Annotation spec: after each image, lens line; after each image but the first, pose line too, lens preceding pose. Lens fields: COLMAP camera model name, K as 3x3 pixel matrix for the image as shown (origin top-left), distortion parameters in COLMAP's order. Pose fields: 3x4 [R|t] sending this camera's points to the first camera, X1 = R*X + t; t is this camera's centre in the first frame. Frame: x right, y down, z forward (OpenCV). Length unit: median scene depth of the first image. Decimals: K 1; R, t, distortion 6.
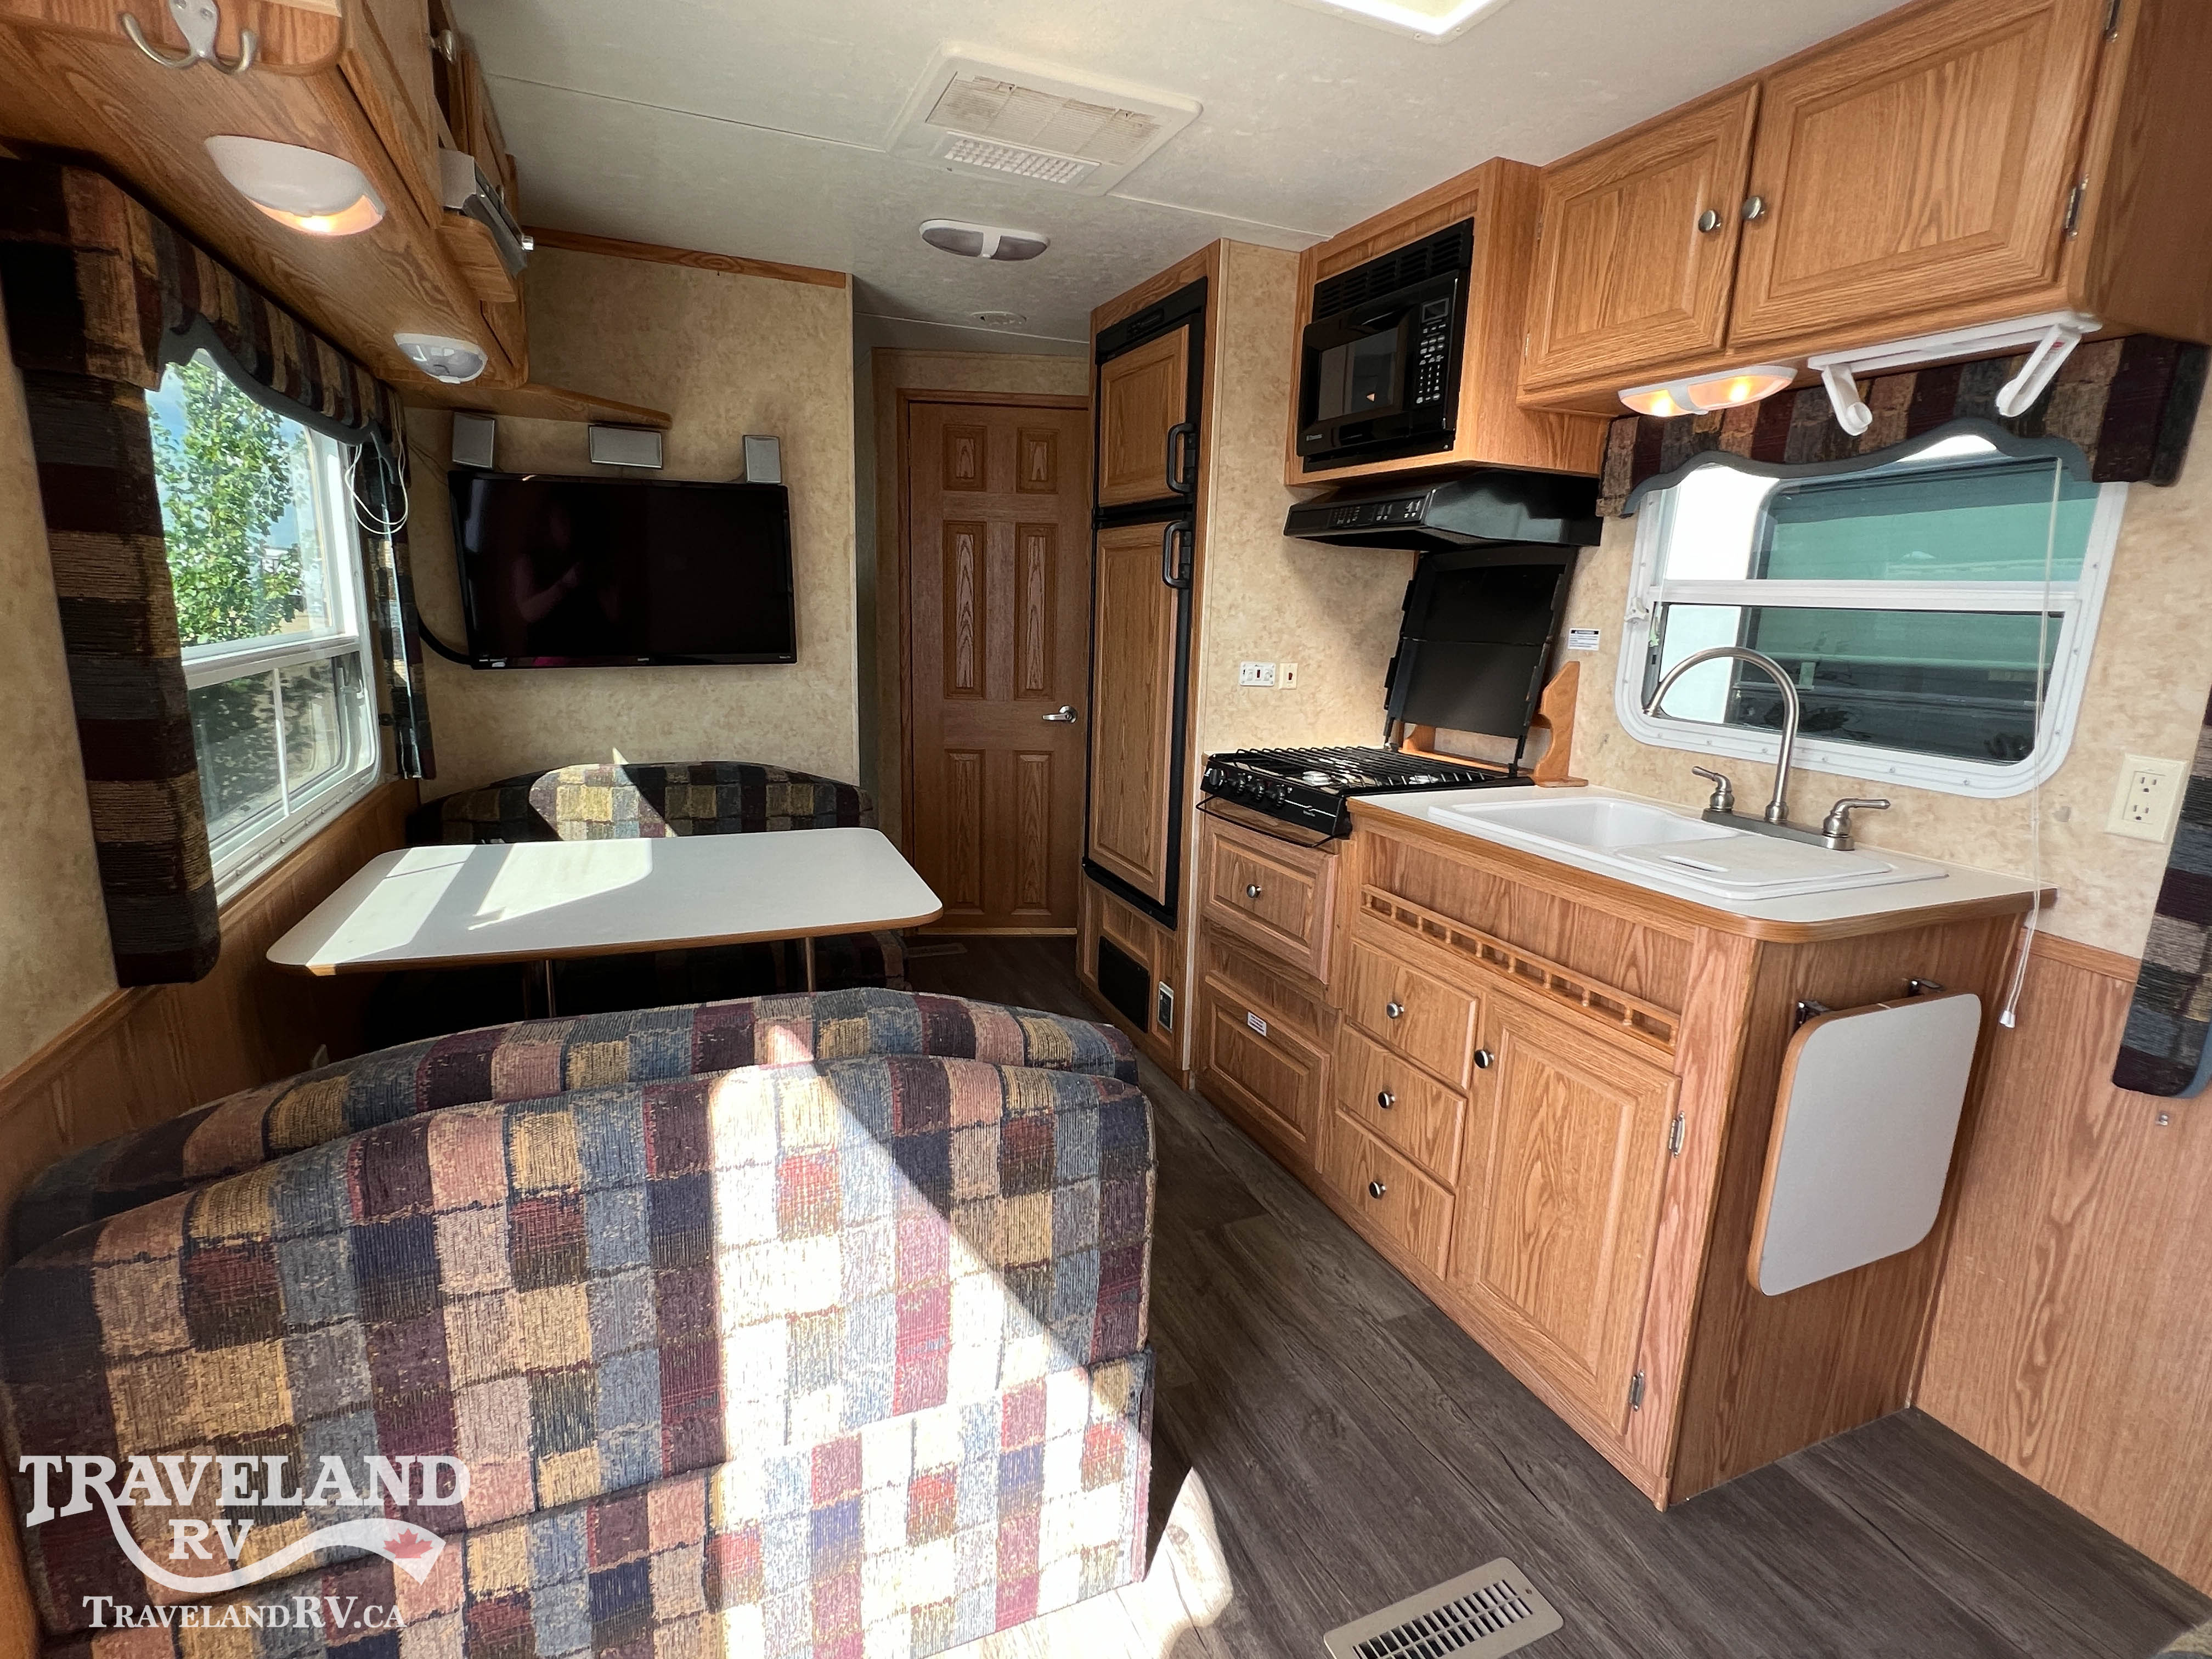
lens RADIAL K [[1075.5, 0, 1104.9], [0, 1075.5, 833.5], [0, 0, 1]] dist [0.001053, 0.000276]
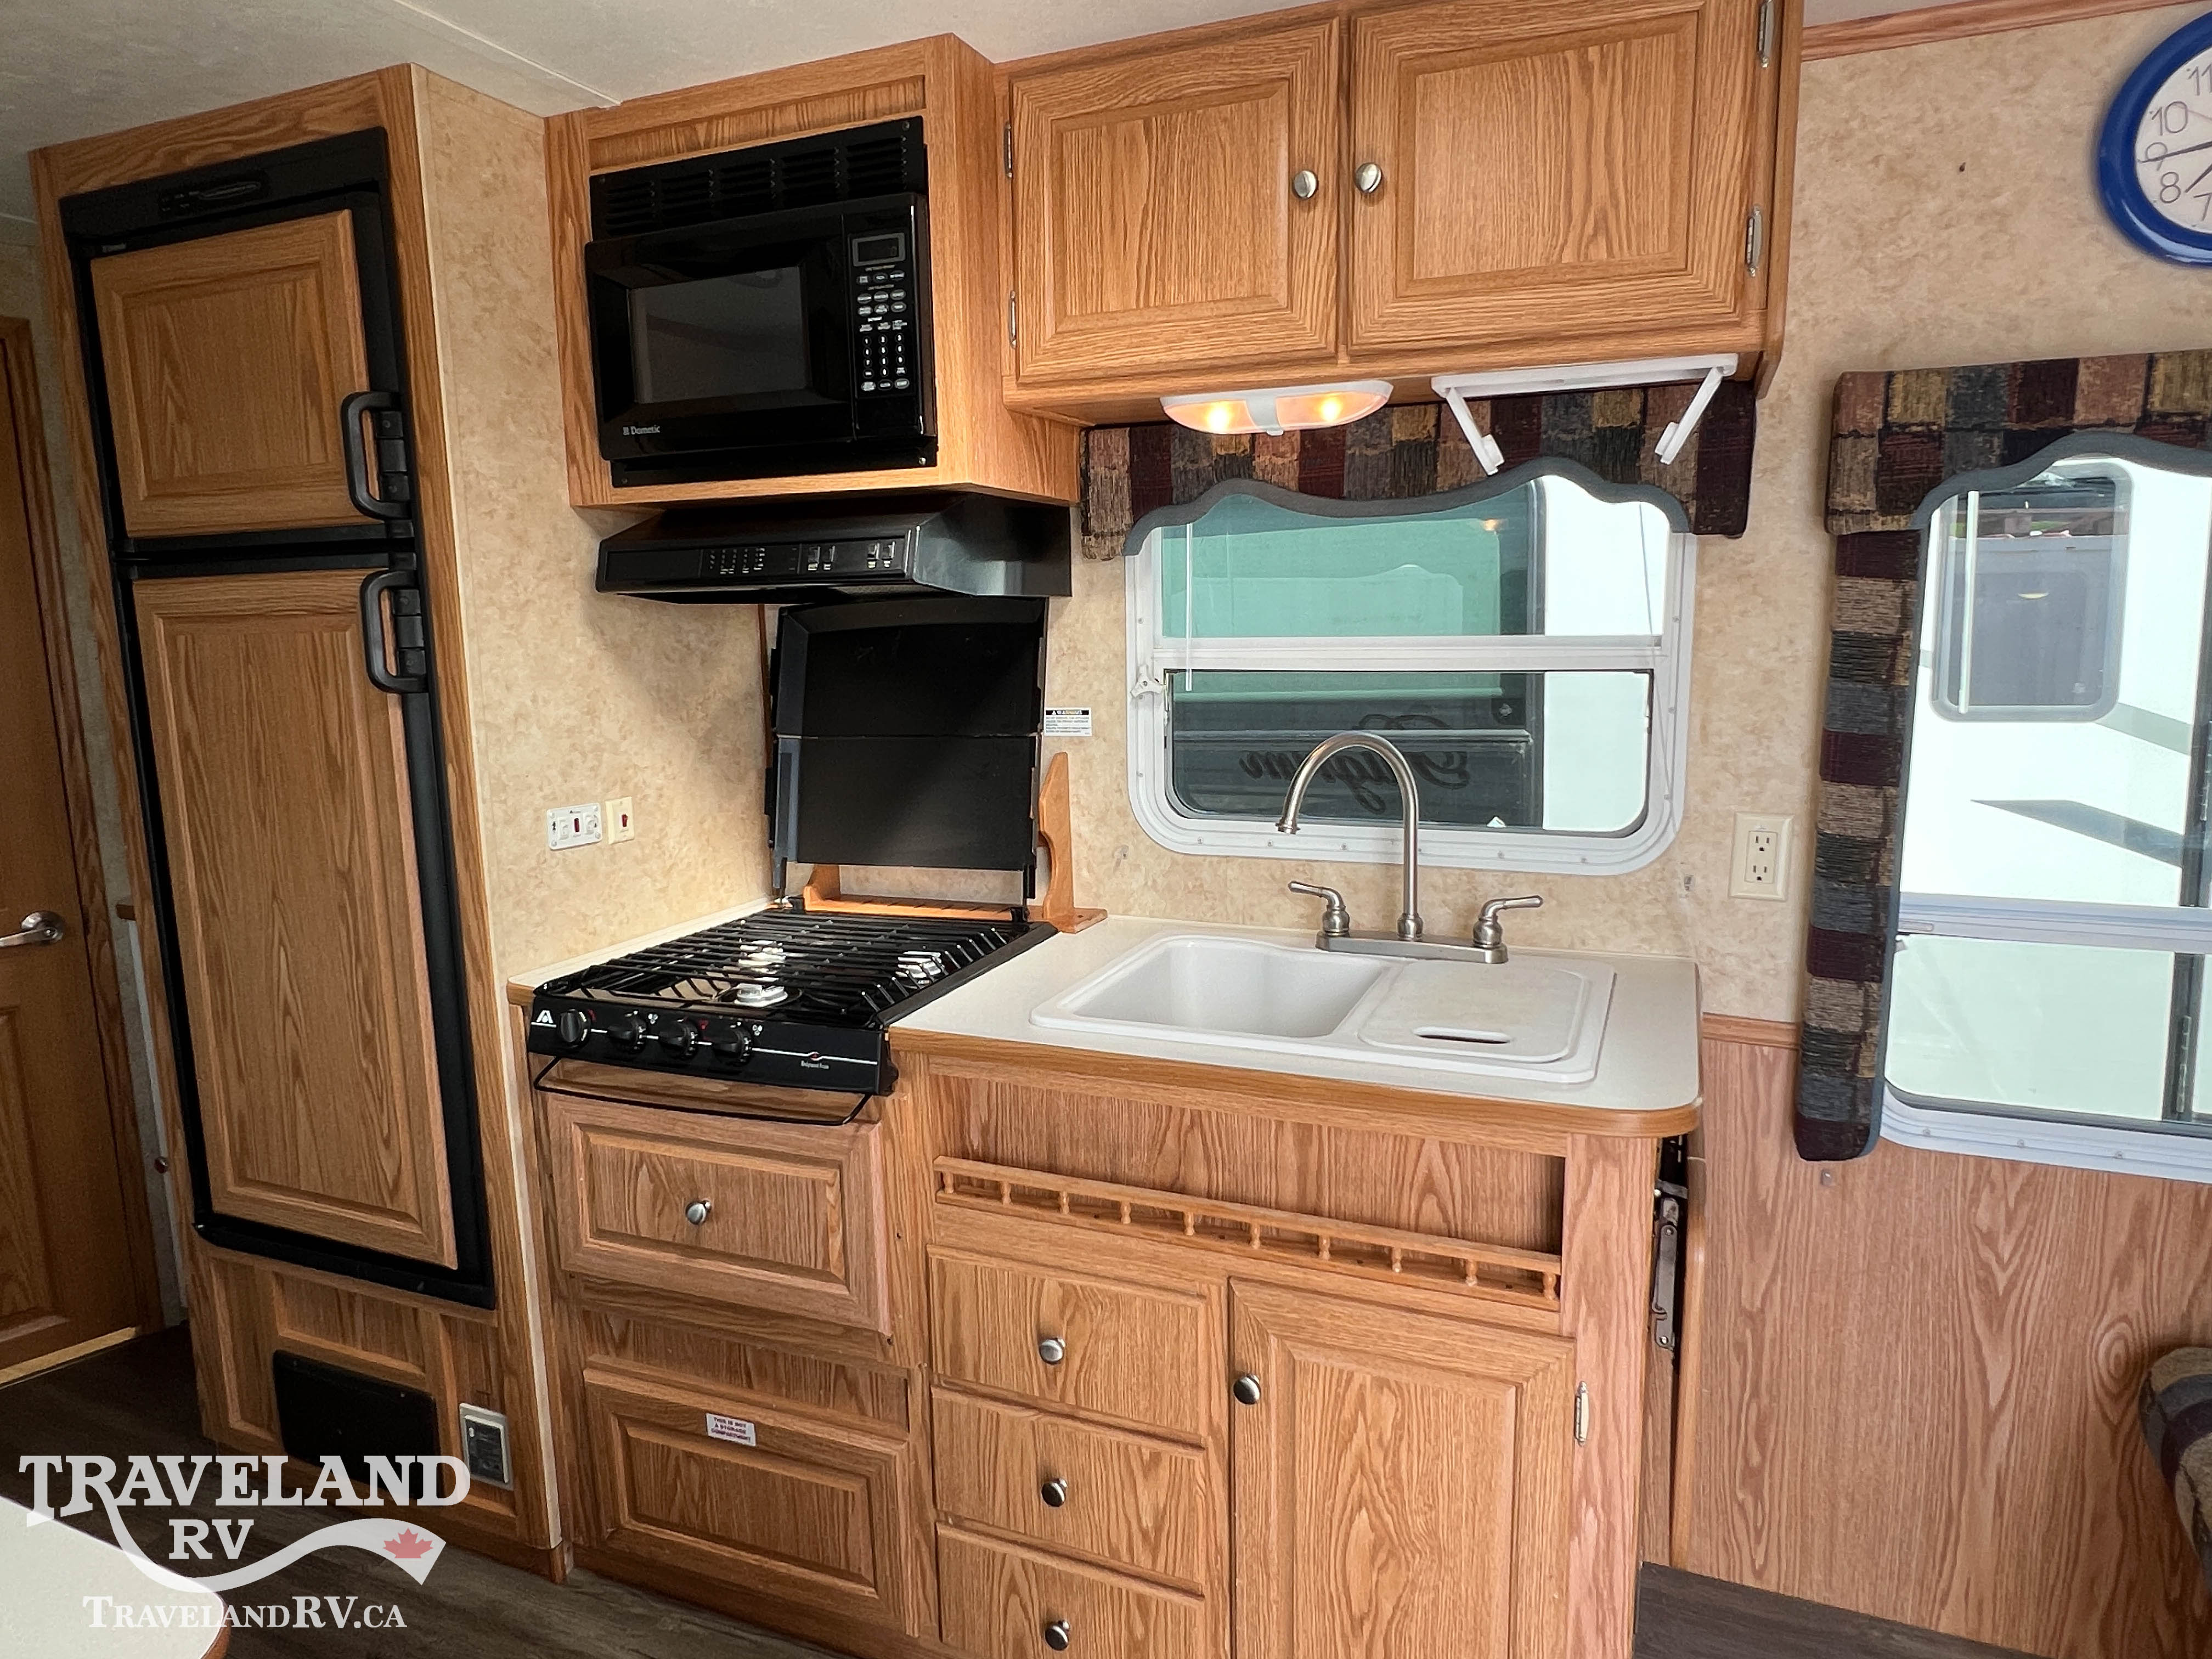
lens RADIAL K [[1361.2, 0, 1107.7], [0, 1361.2, 823.1], [0, 0, 1]] dist [0.001374, -0.002574]
pose [[0.718821, -0.152888, 0.678175, -0.201991], [0.192733, 0.981106, 0.016896, -0.146895], [-0.667945, 0.118561, 0.734706, 0.373172]]
